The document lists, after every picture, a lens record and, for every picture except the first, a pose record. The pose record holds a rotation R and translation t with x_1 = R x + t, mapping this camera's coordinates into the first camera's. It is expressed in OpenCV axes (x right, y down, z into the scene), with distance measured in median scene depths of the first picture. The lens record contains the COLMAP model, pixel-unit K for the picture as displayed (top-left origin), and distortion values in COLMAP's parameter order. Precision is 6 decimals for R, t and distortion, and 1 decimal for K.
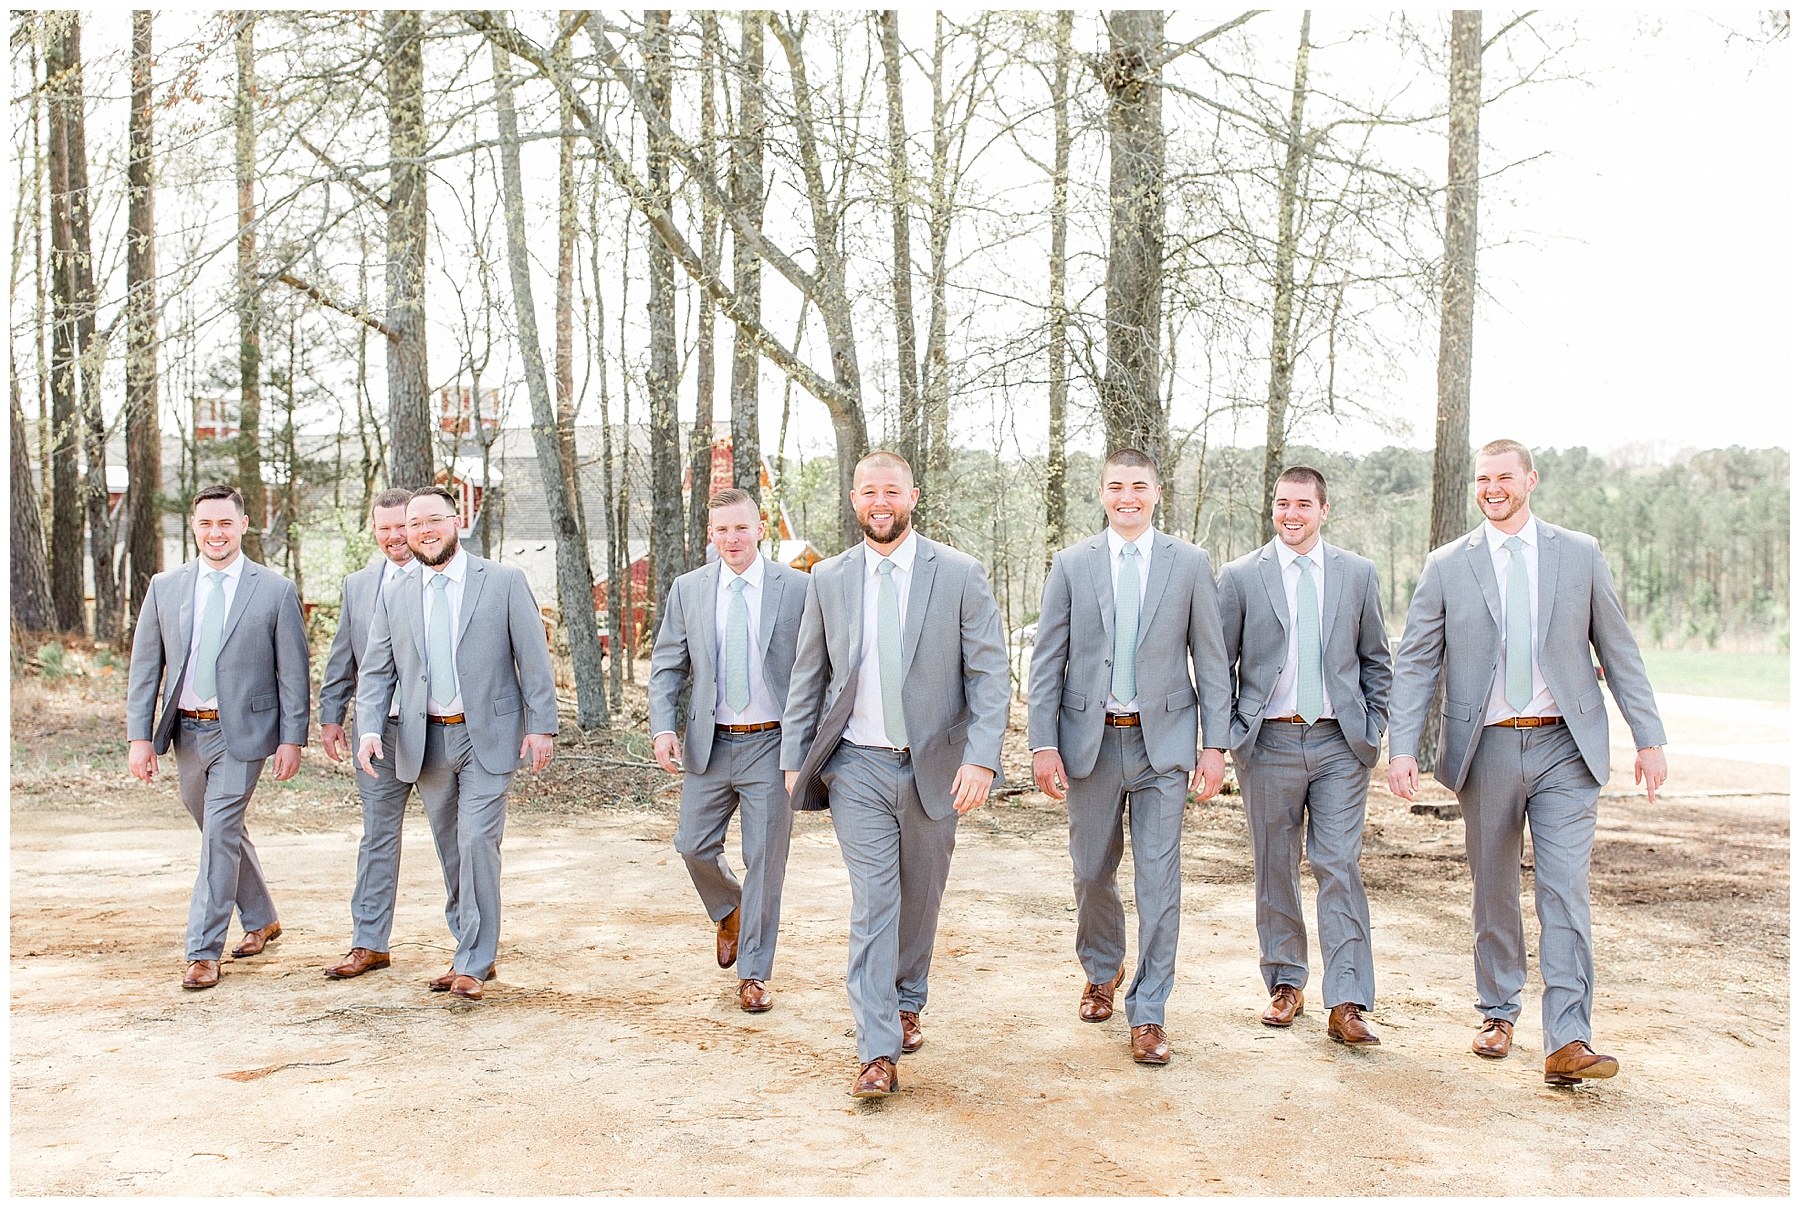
lens RADIAL K [[1792.2, 0, 924.2], [0, 1792.2, 657.7], [0, 0, 1]] dist [0.003996, 0.002129]
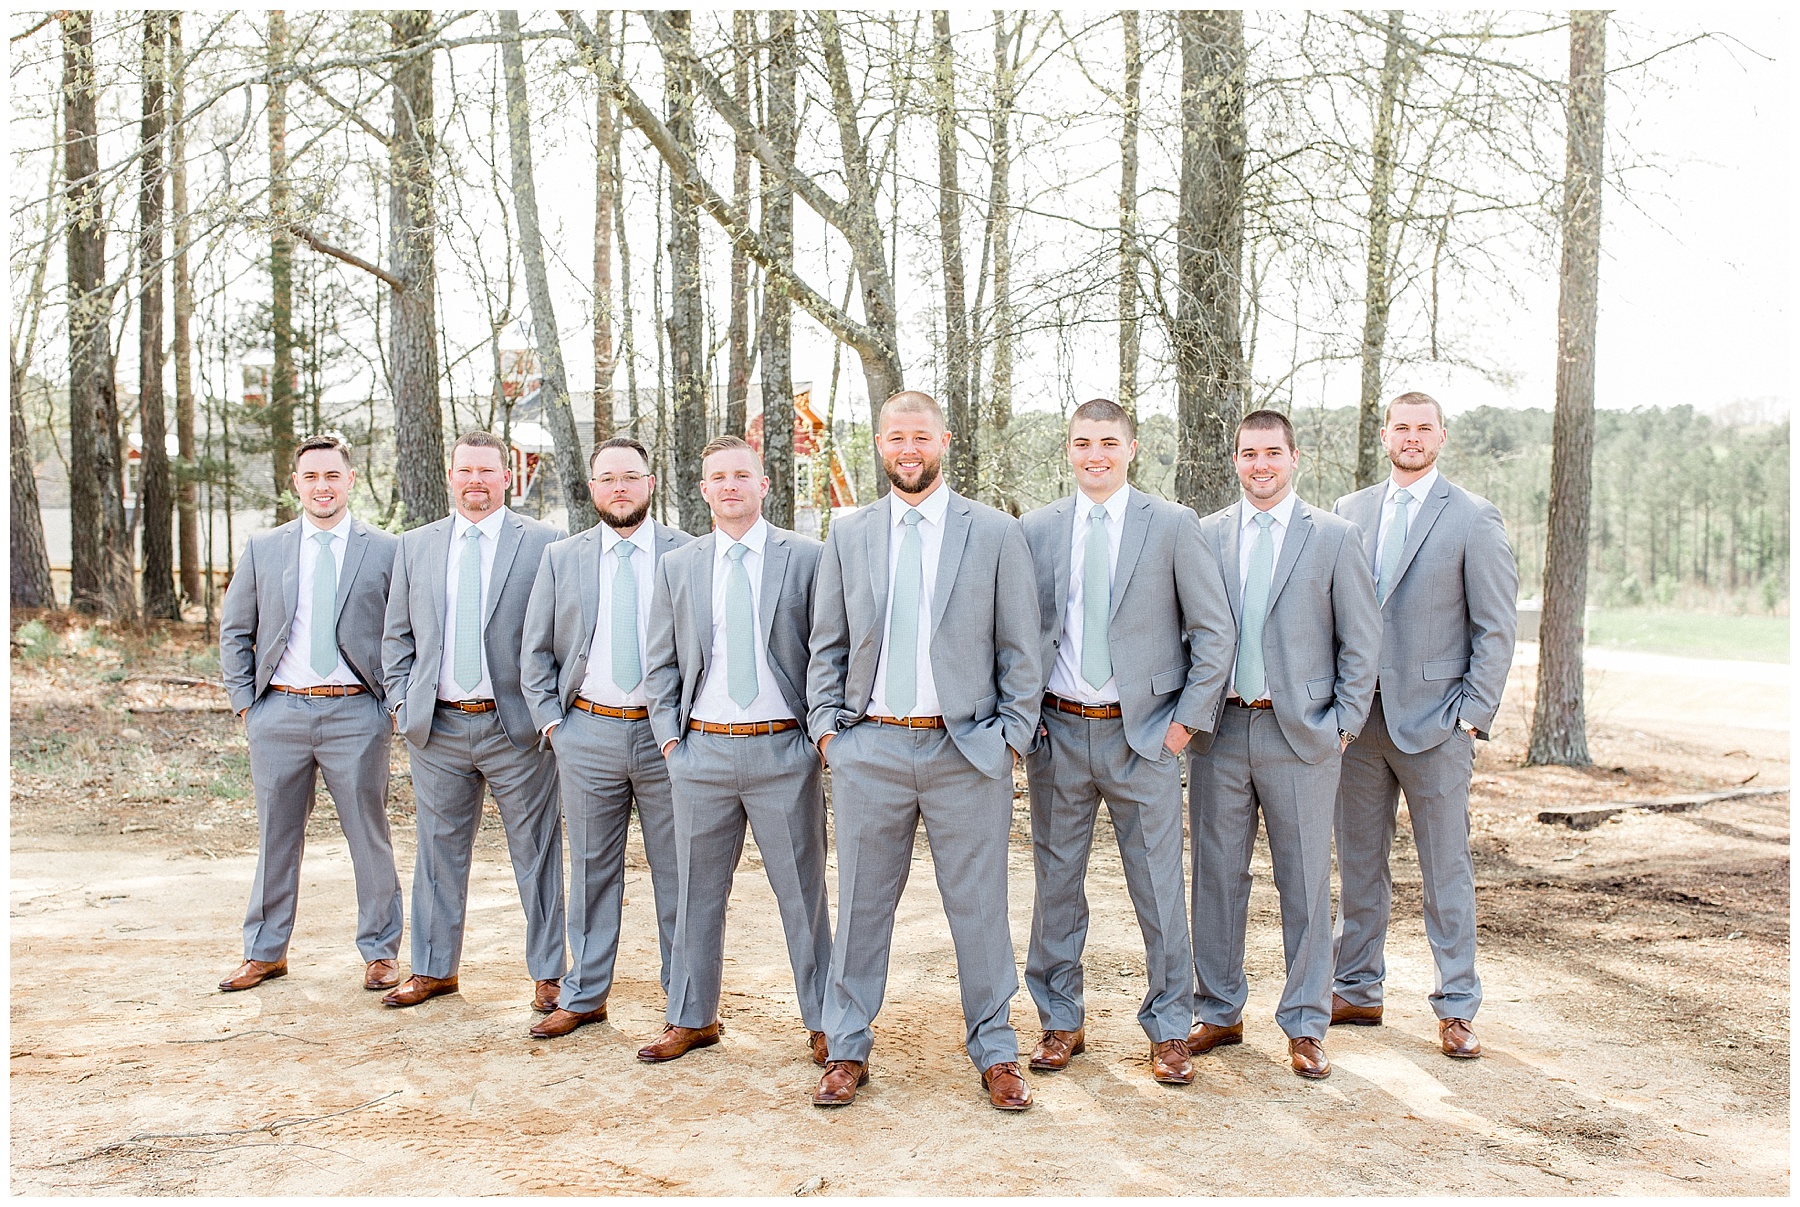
lens RADIAL K [[1819.5, 0, 923.9], [0, 1819.5, 630.4], [0, 0, 1]] dist [0.006656, -0.005320]
pose [[0.999071, -0.002696, -0.043011, 0.011976], [0.002806, 0.999993, 0.002493, -0.004922], [0.043004, -0.002611, 0.999071, 0.085071]]
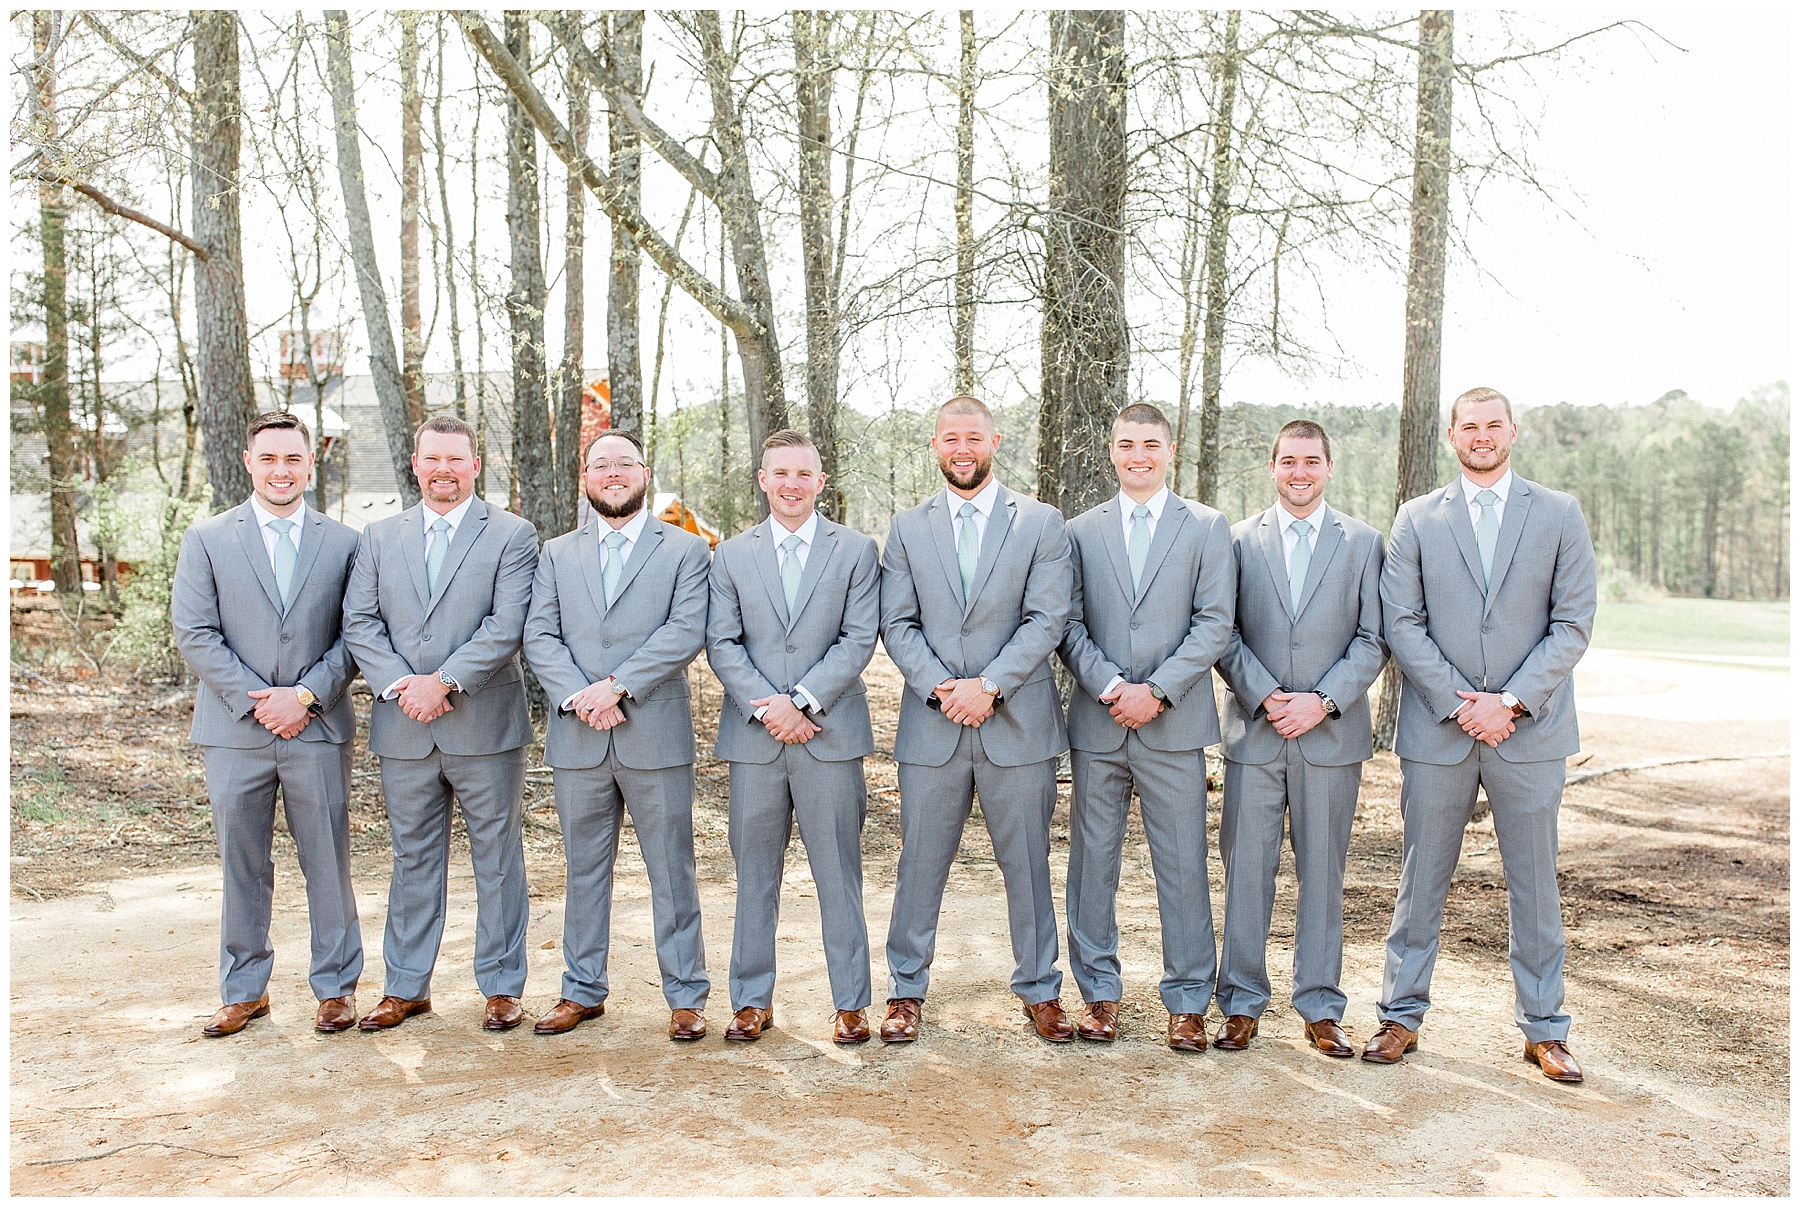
lens RADIAL K [[1739.2, 0, 954.1], [0, 1739.2, 658.3], [0, 0, 1]] dist [0.005442, 0.001145]
pose [[0.995008, -0.009404, 0.099353, -0.024868], [0.006506, 0.999545, 0.029450, -0.008928], [-0.099585, -0.028656, 0.994616, 0.139040]]
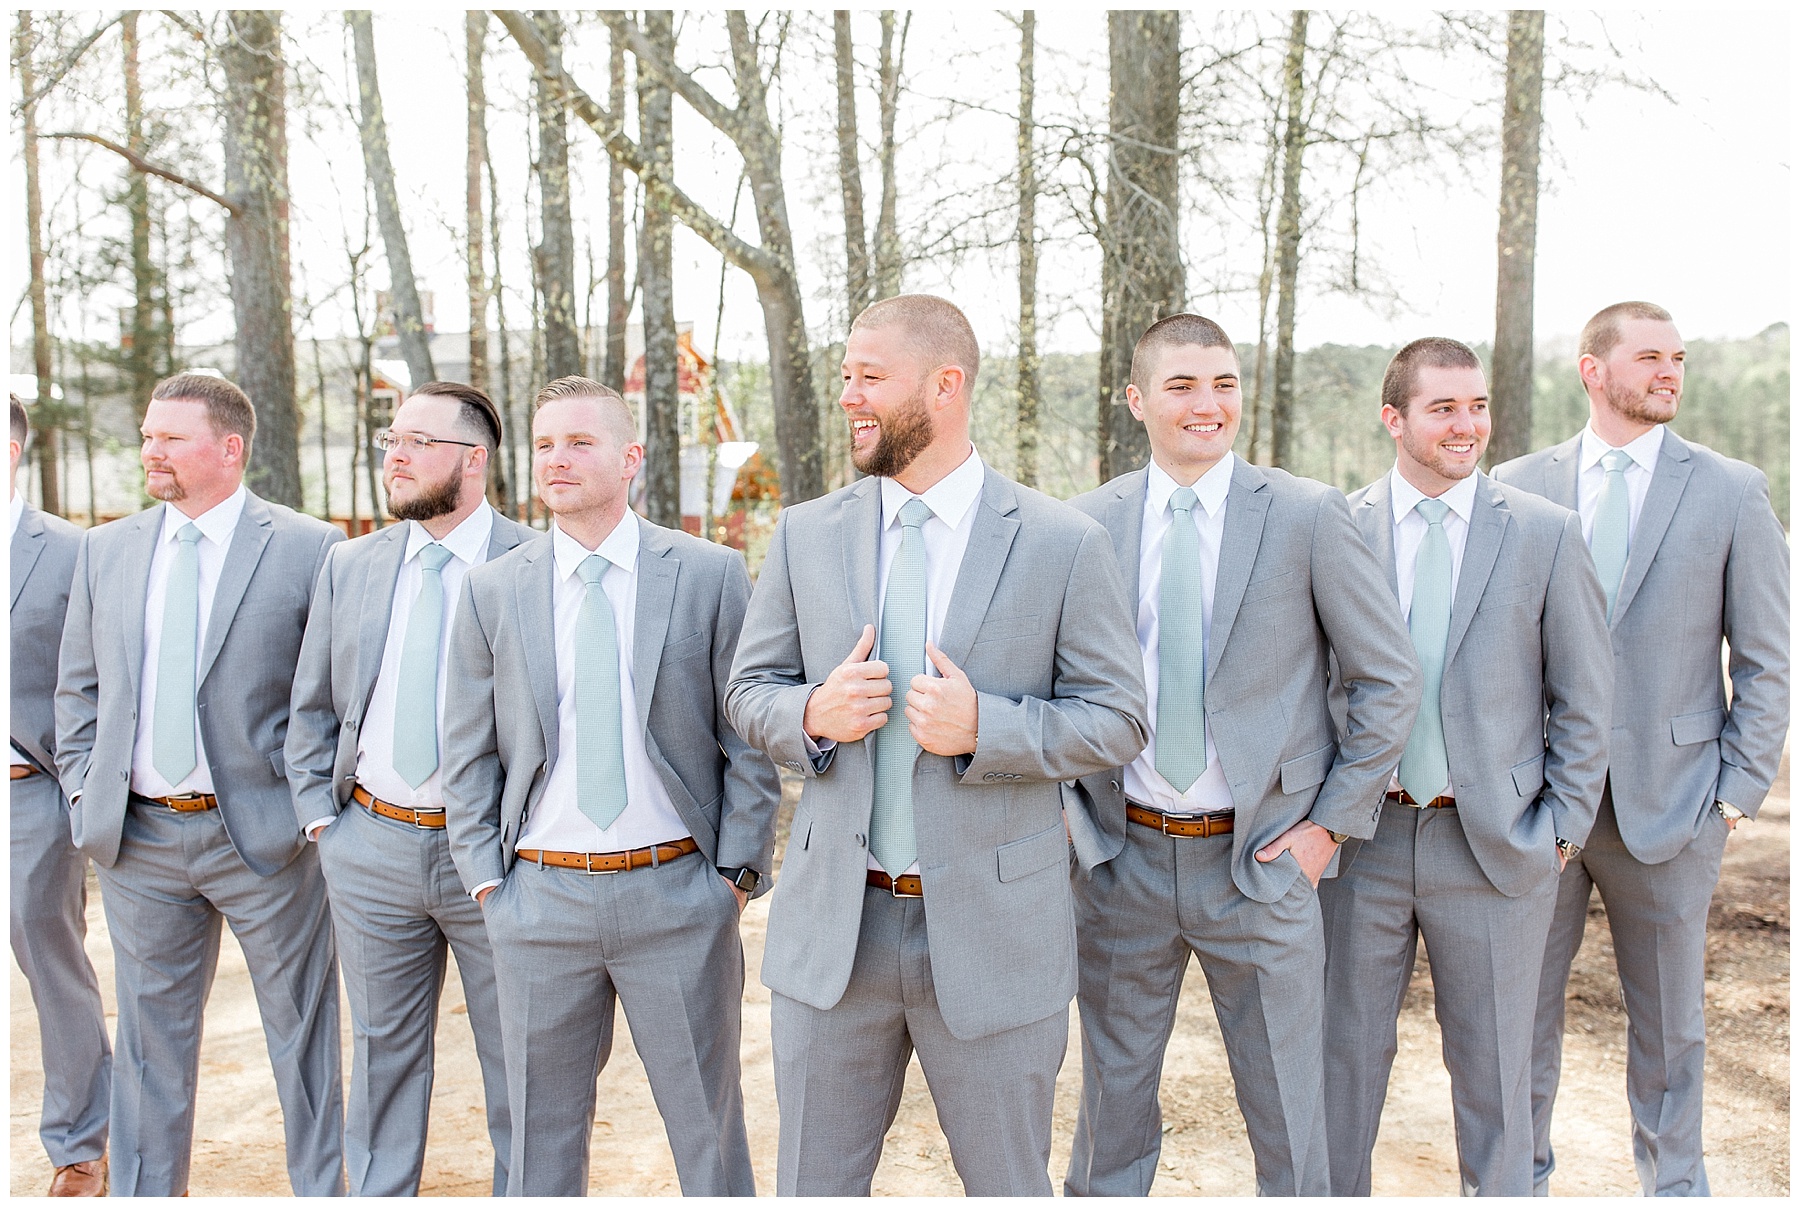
lens RADIAL K [[1700.3, 0, 925.7], [0, 1700.3, 607.2], [0, 0, 1]] dist [0.005431, -0.003626]
pose [[0.999447, -0.017137, 0.028491, -0.001938], [0.016177, 0.999304, 0.033605, -0.017238], [-0.029047, -0.033126, 0.999029, 0.200557]]
